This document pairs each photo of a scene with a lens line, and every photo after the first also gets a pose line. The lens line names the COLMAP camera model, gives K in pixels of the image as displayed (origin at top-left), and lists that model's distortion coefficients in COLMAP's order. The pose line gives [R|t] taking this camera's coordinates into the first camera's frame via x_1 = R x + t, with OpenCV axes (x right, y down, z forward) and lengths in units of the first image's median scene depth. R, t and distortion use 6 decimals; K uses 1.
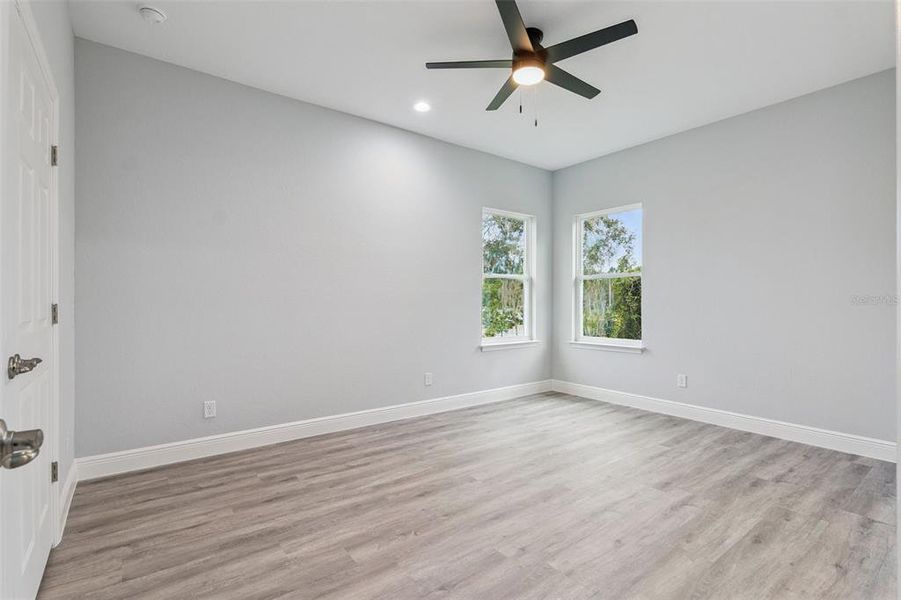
lens RADIAL K [[422.4, 0, 450.5], [0, 422.4, 300.0], [0, 0, 1]] dist [-0.020208, 0.001206]
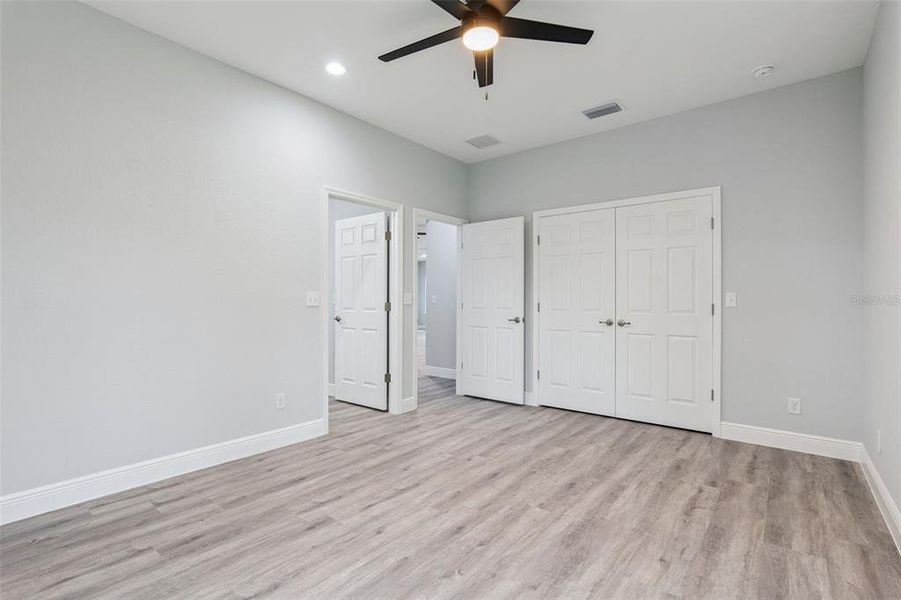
lens RADIAL K [[422.4, 0, 450.5], [0, 422.4, 300.0], [0, 0, 1]] dist [-0.020208, 0.001206]
pose [[-0.970627, -0.007668, -0.240466, 0.468174], [-0.004878, 0.999914, -0.012192, 0.013938], [0.240539, -0.010661, -0.970581, 1.890110]]
